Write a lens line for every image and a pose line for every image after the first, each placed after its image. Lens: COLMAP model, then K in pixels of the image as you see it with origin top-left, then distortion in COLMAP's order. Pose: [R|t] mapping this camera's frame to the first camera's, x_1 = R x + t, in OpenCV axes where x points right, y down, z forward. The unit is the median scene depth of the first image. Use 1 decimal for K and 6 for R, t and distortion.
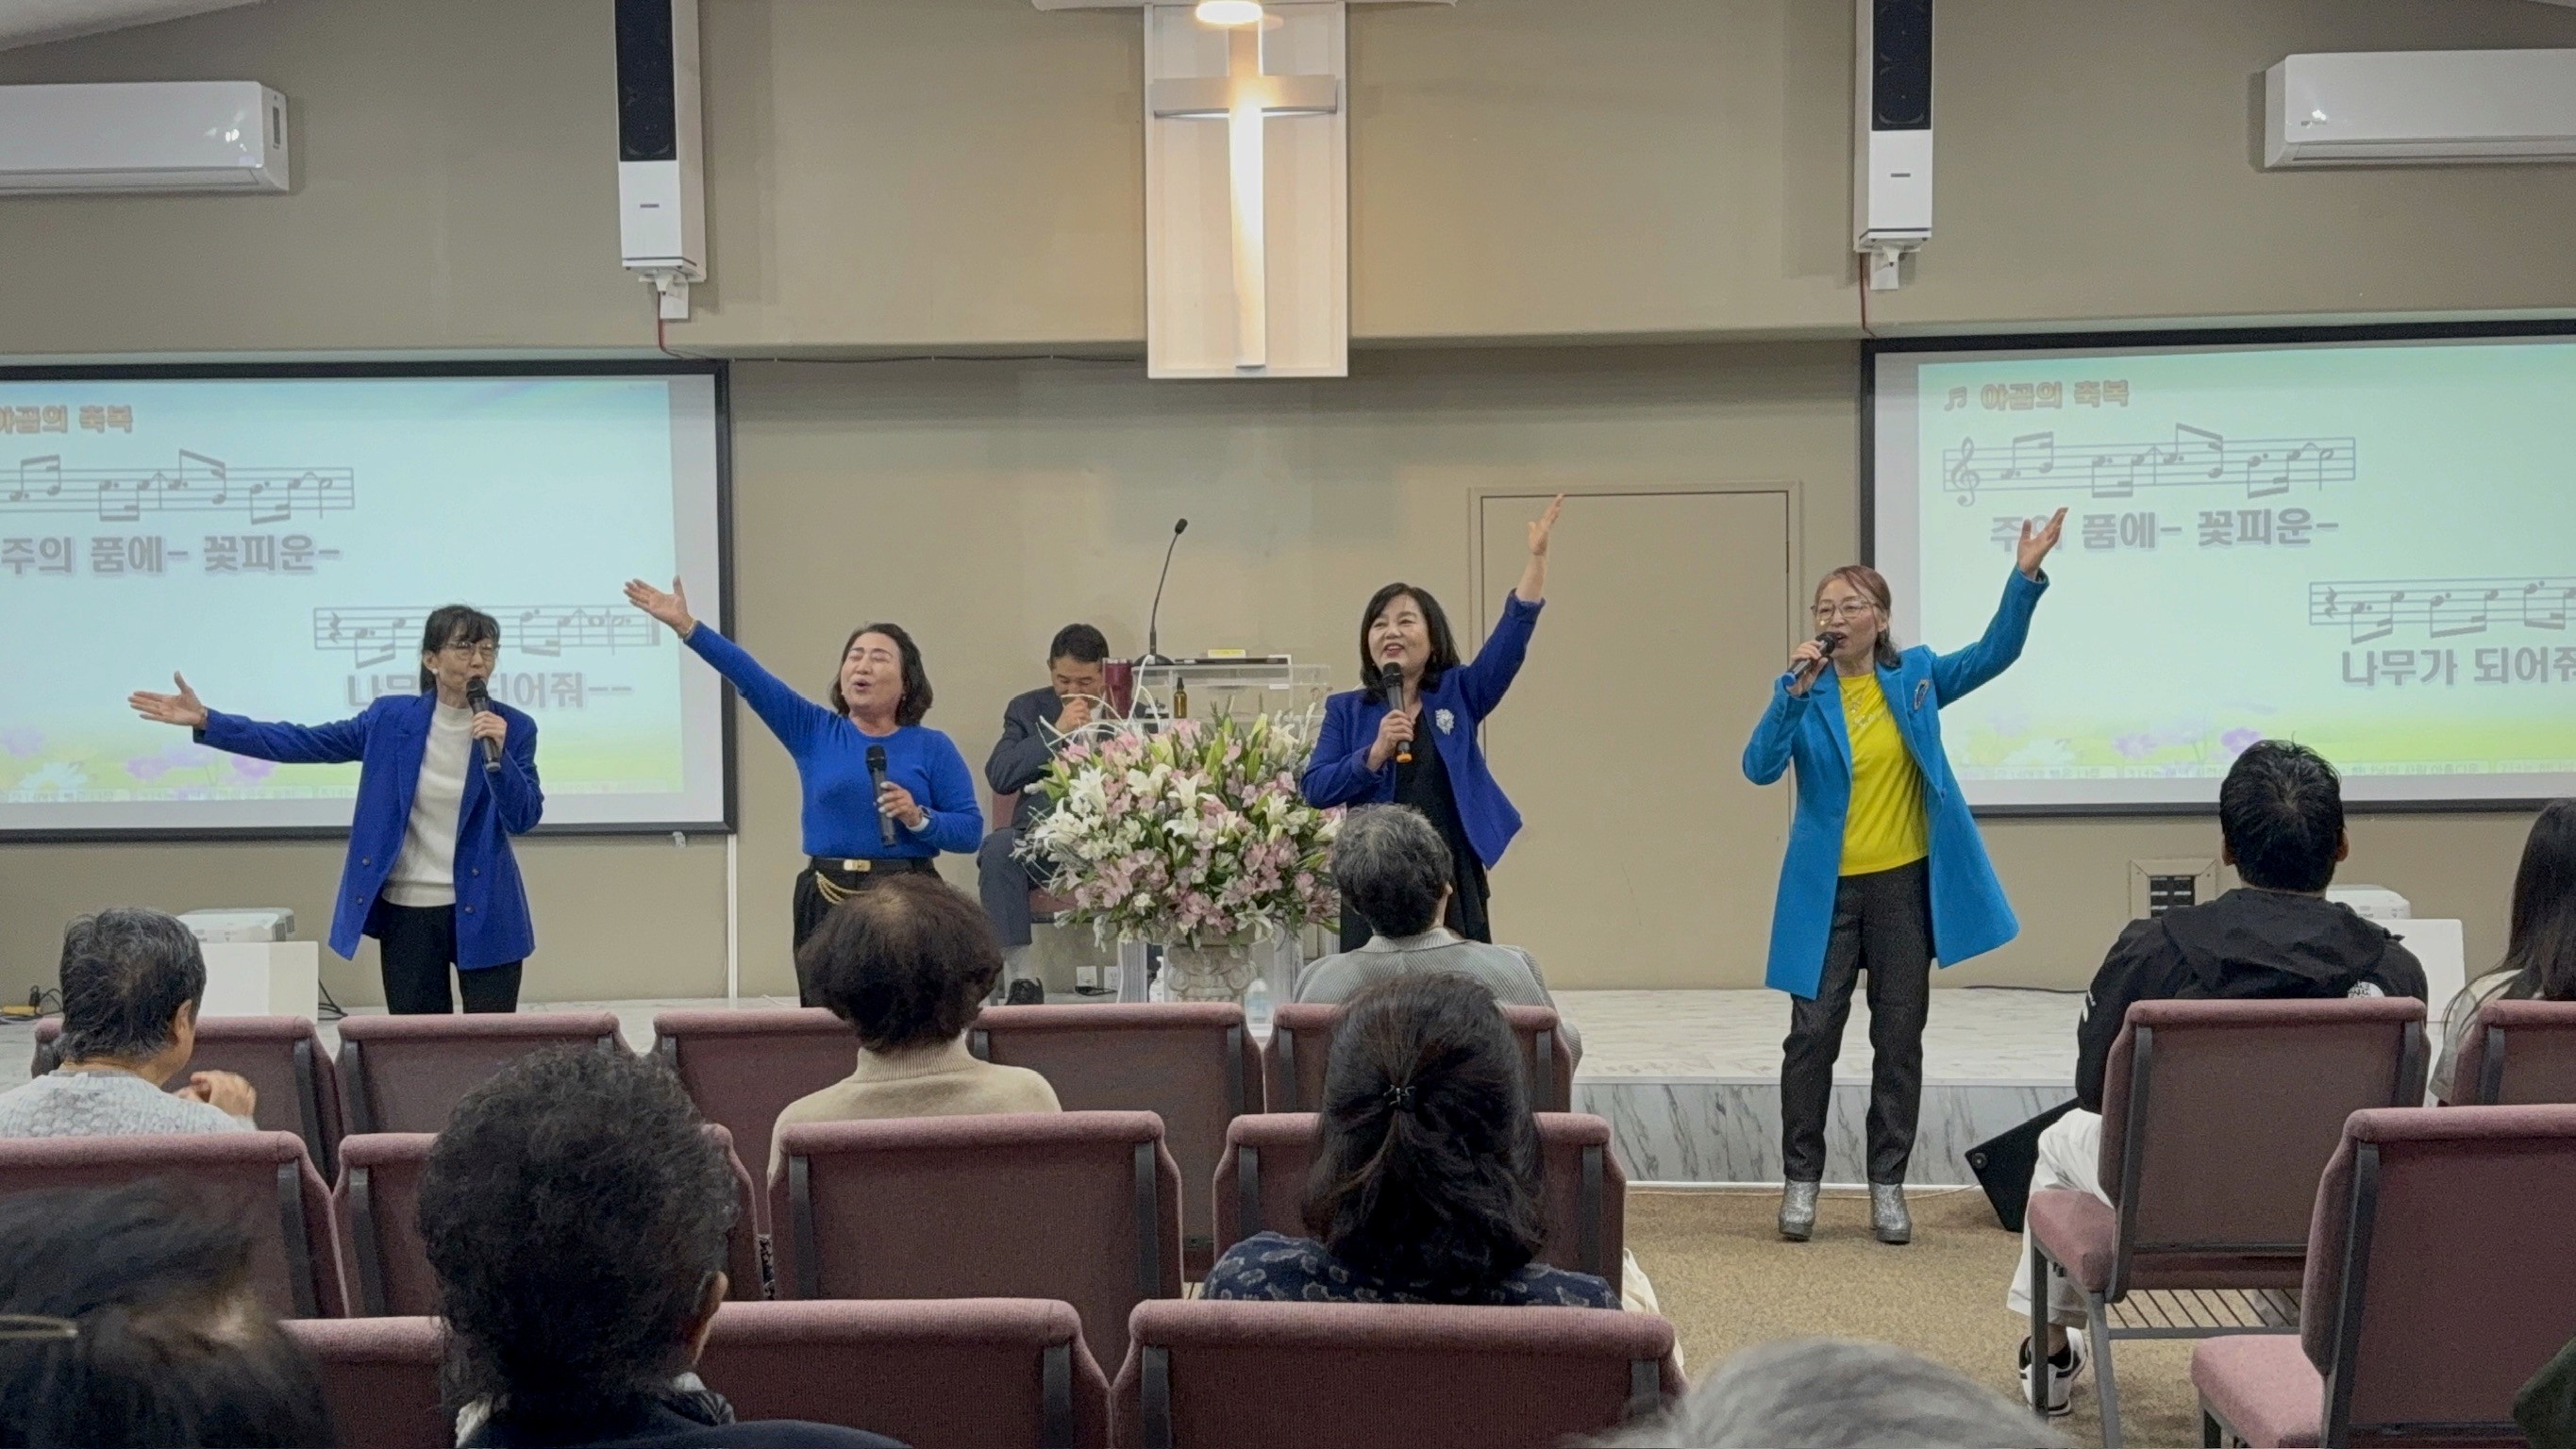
lens RADIAL K [[2942.6, 0, 1296.8], [0, 2942.6, 734.2], [0, 0, 1]] dist [-0.005146, 0.000000]
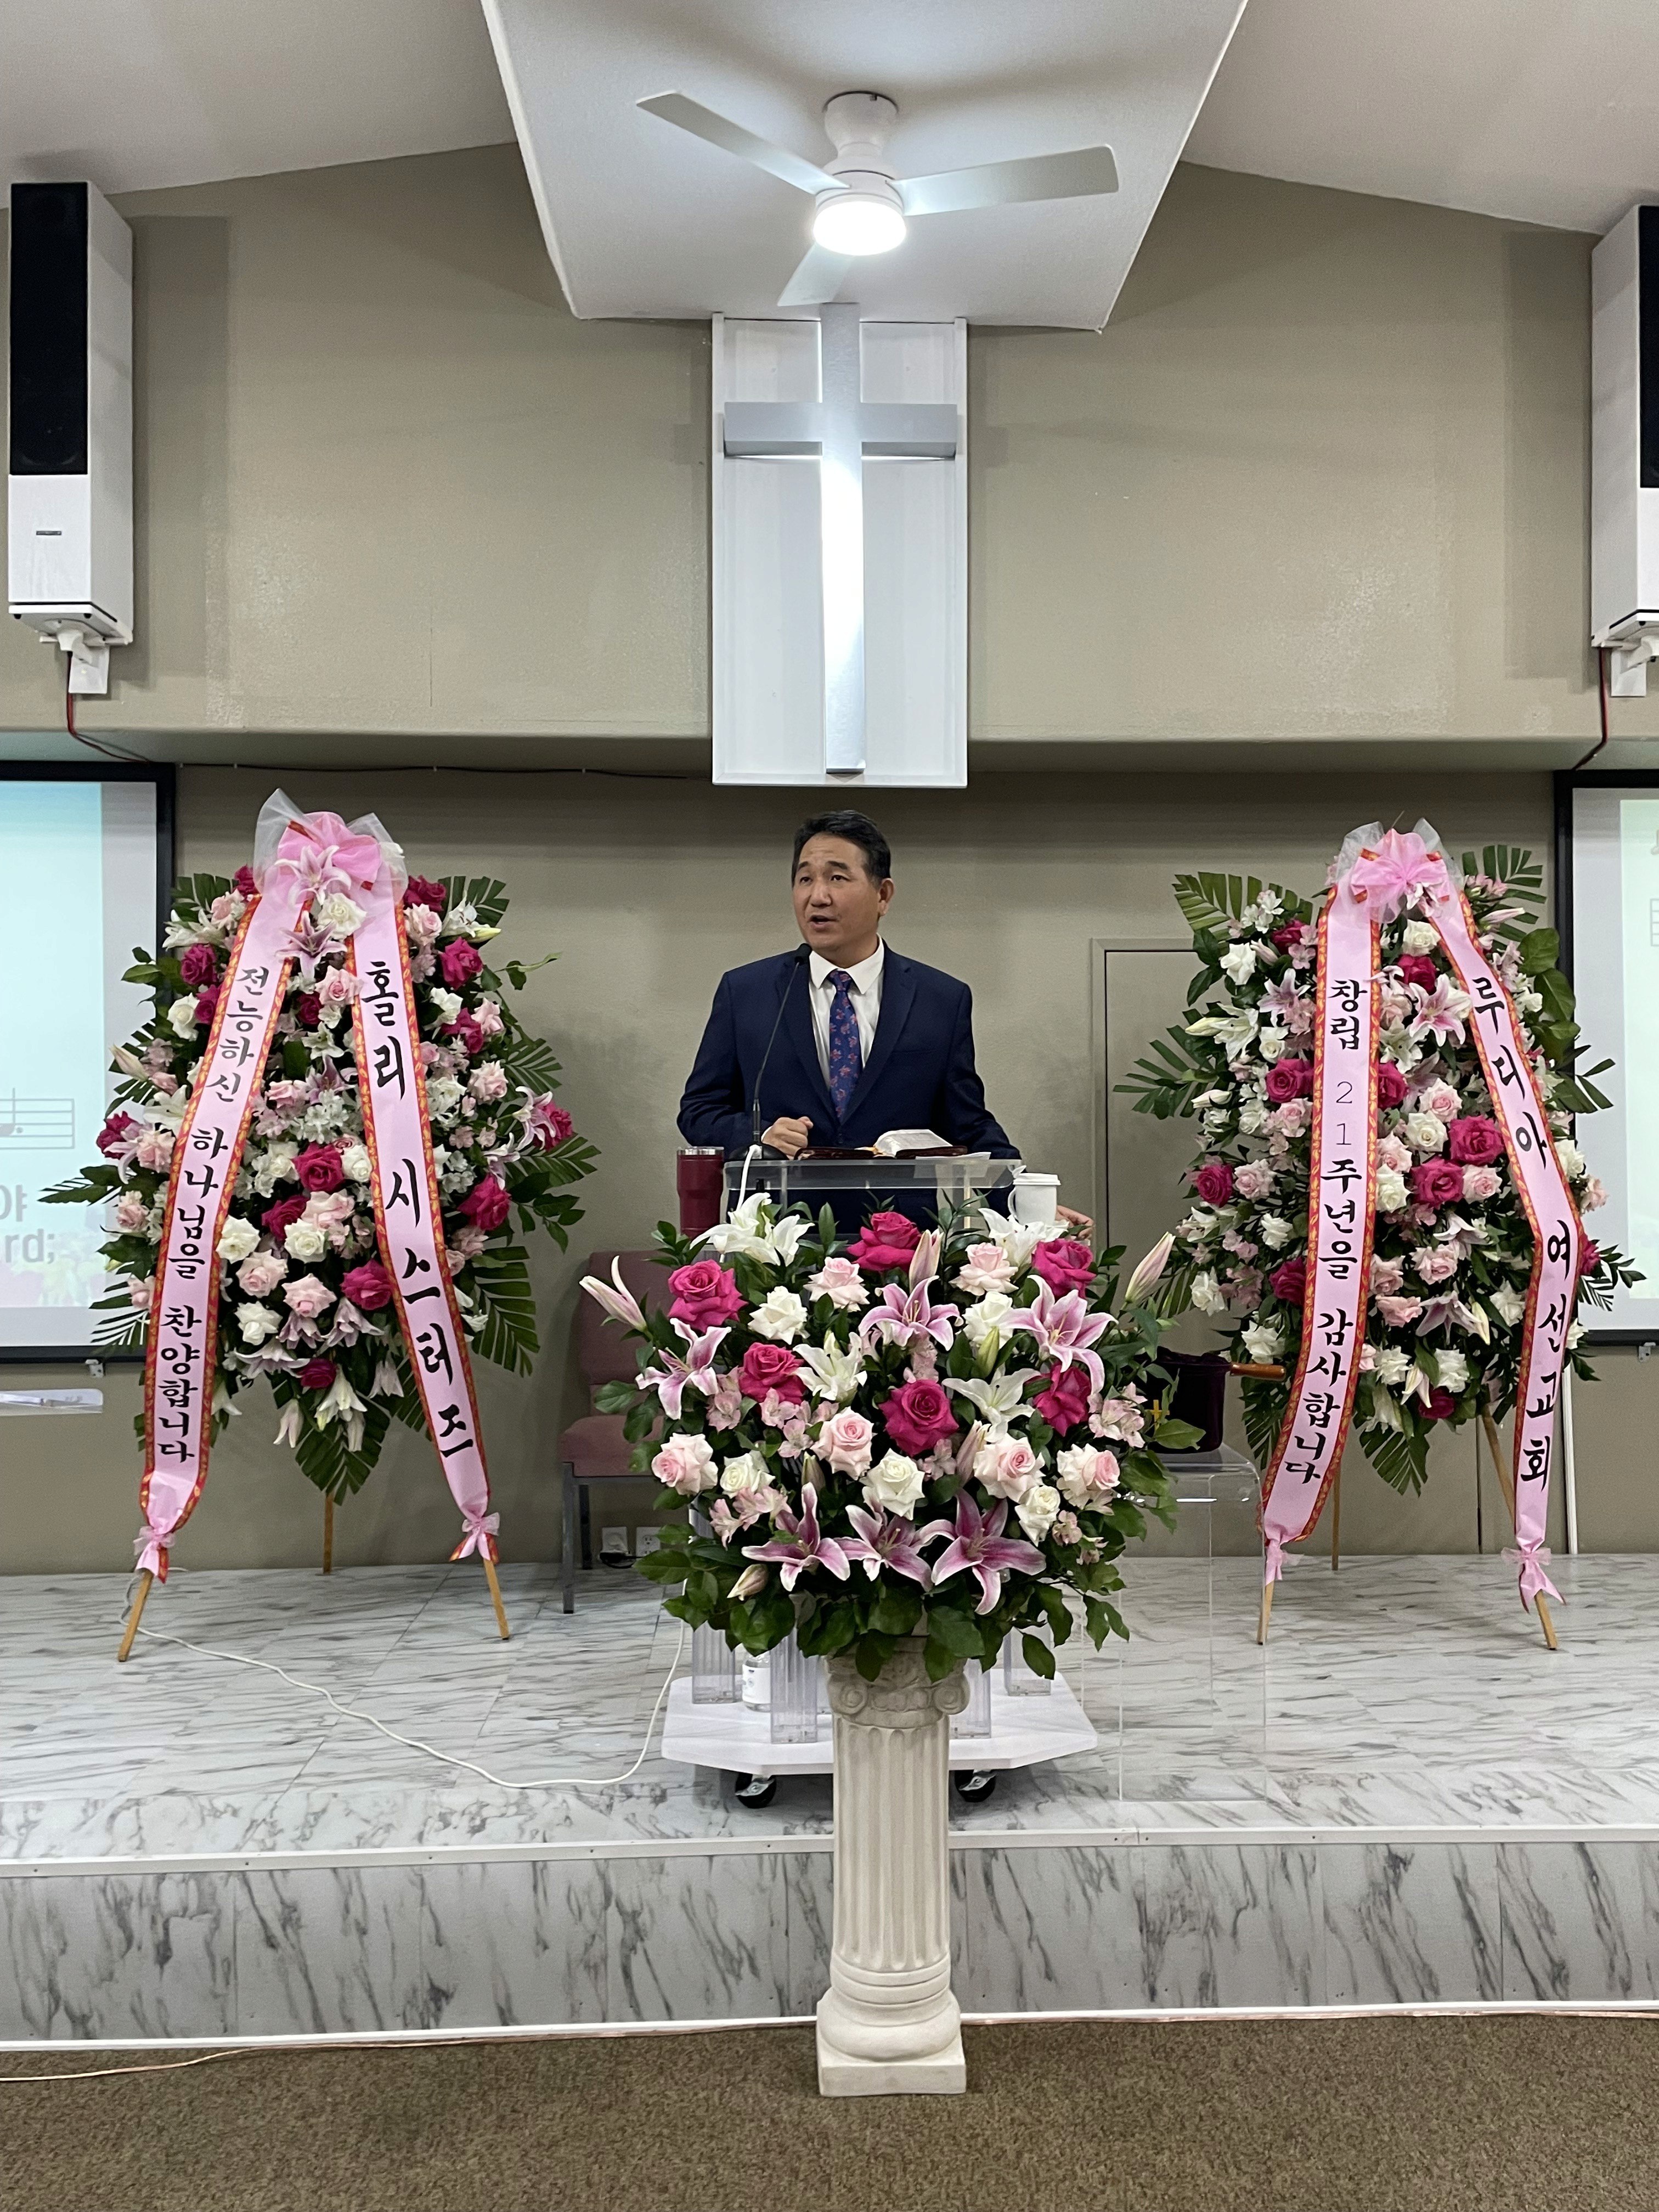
lens RADIAL K [[1859.9, 0, 859.6], [0, 1859.9, 1075.1], [0, 0, 1]] dist [0.043437, -0.004951]
pose [[0.996421, 0.012705, 0.083565, -0.051888], [-0.007854, 0.998278, -0.058135, -0.015687], [-0.084160, 0.057270, 0.994805, 0.508692]]
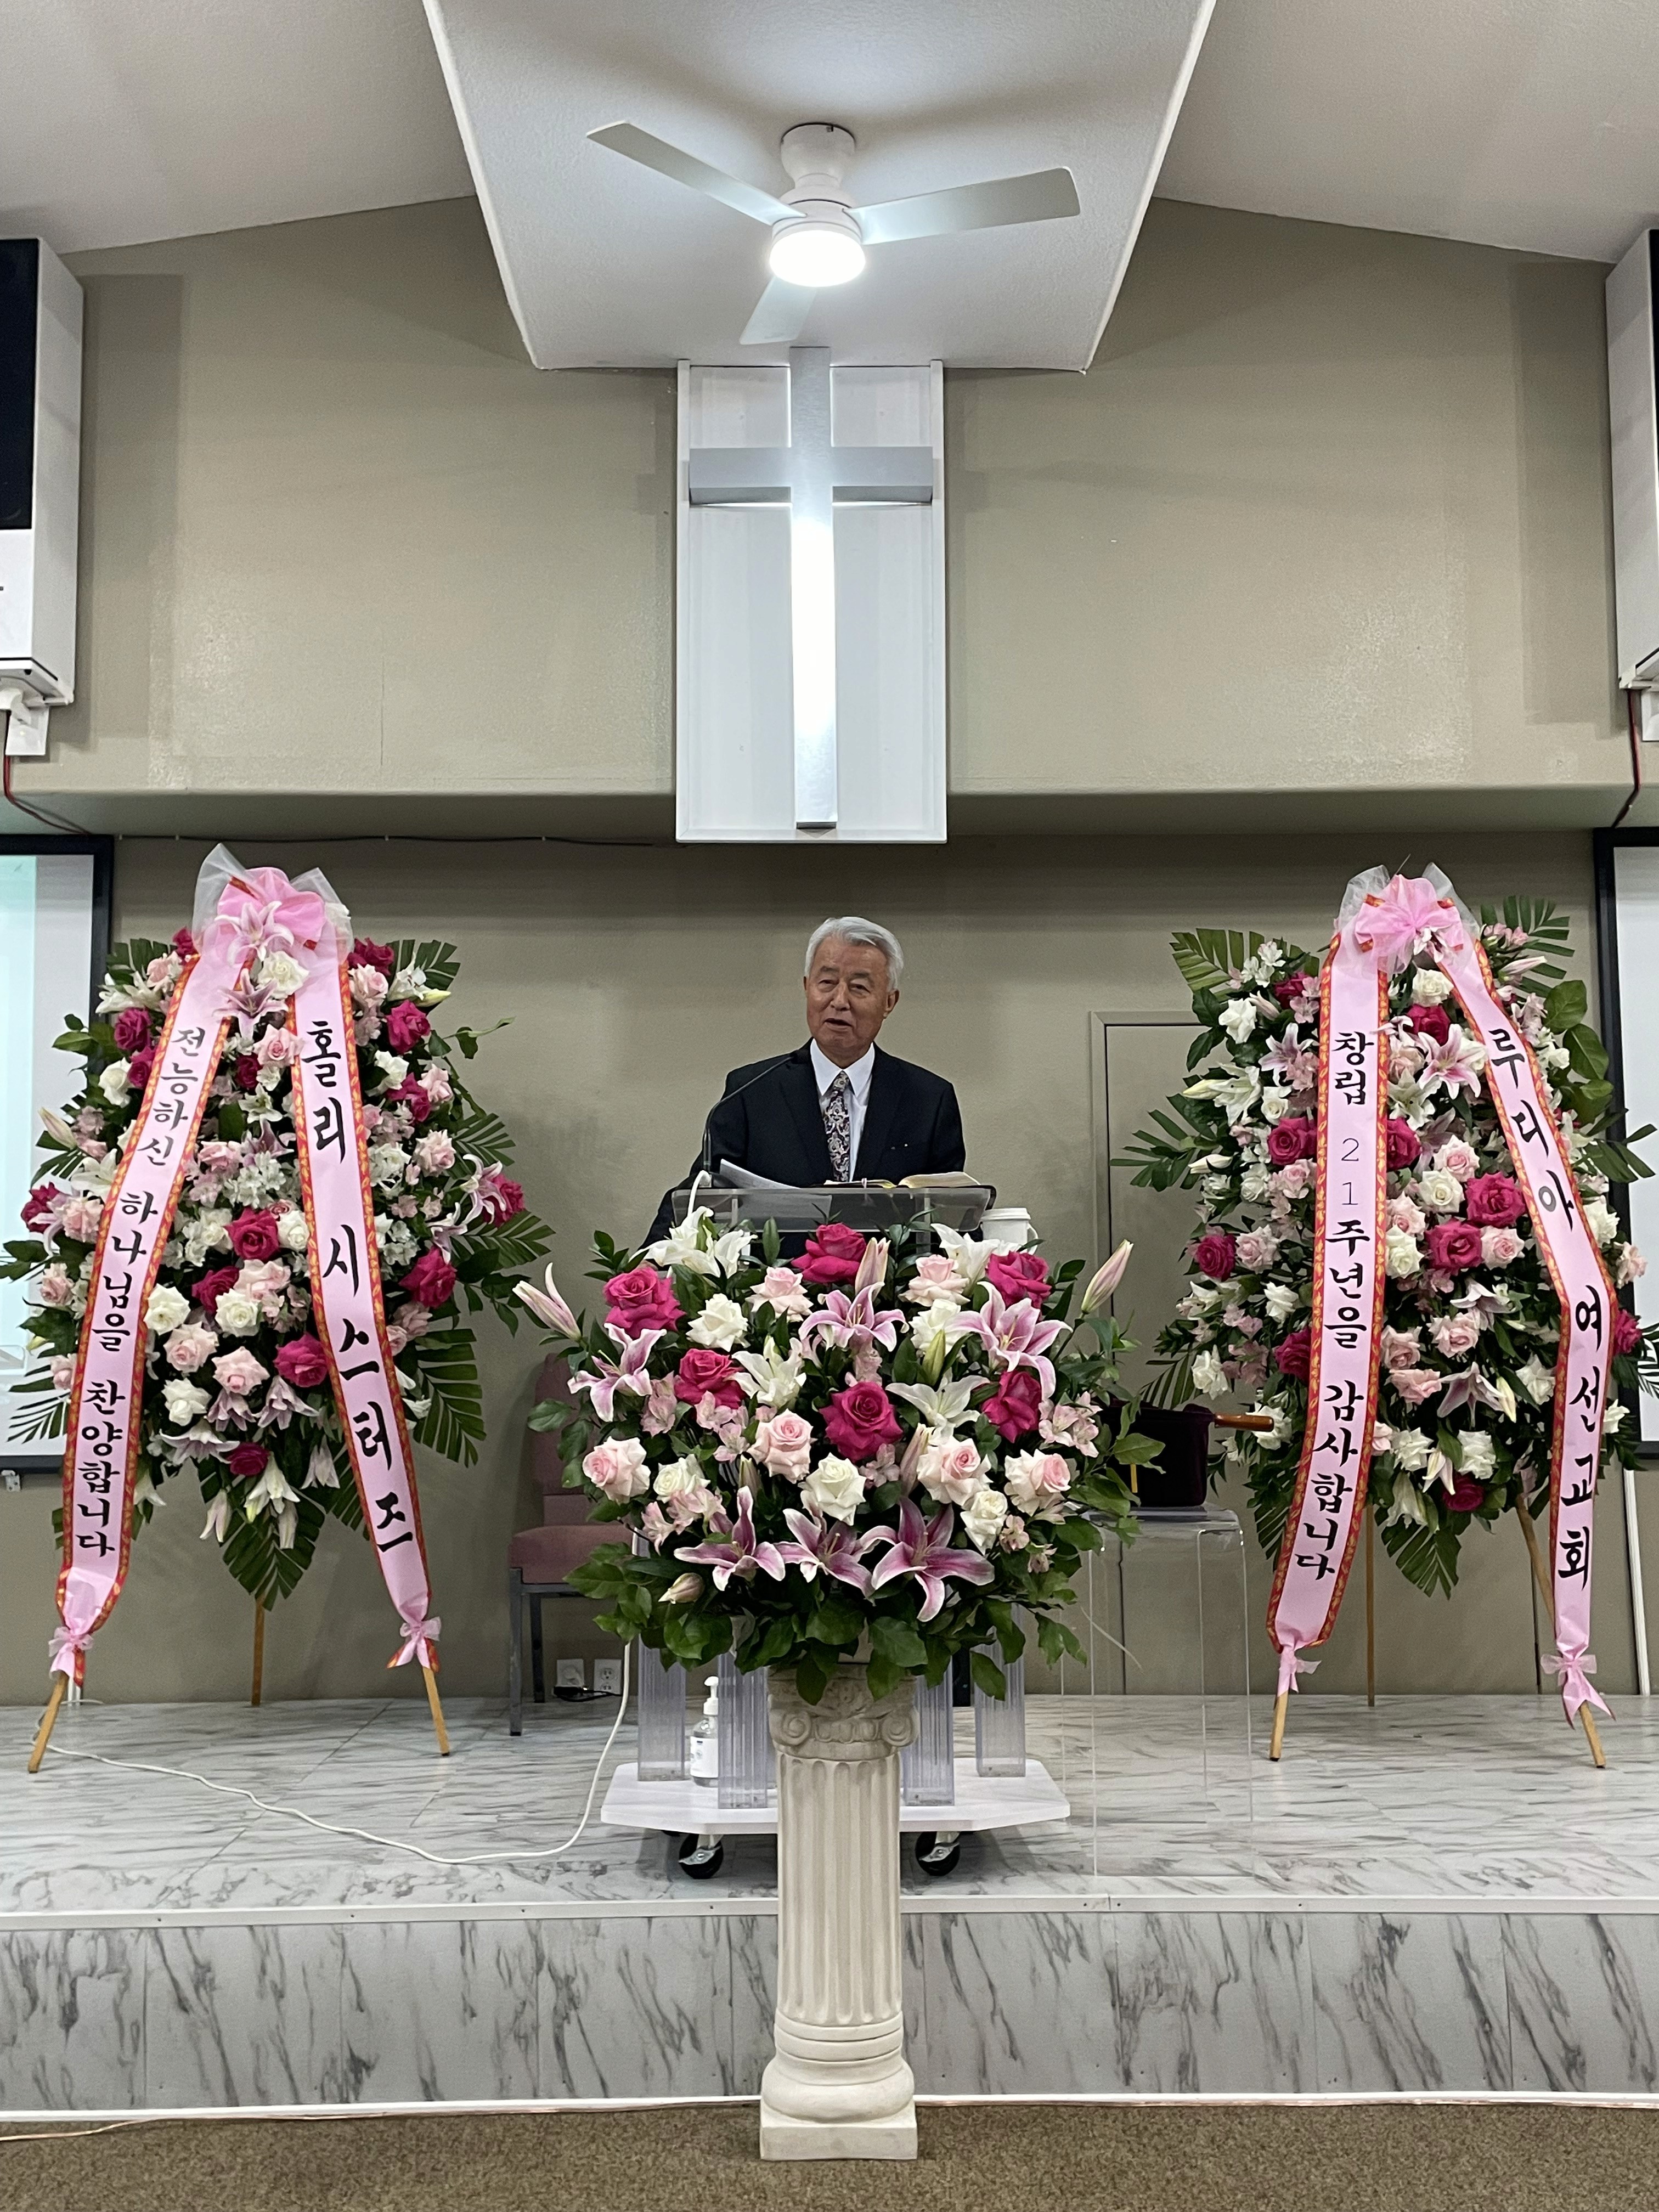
lens RADIAL K [[2162.1, 0, 818.2], [0, 2162.1, 1098.2], [0, 0, 1]] dist [0.048682, 0.000000]
pose [[0.998803, 0.012966, 0.047174, -0.039716], [-0.005988, 0.989391, -0.145156, 0.020687], [-0.048555, 0.144700, 0.988284, 0.471925]]
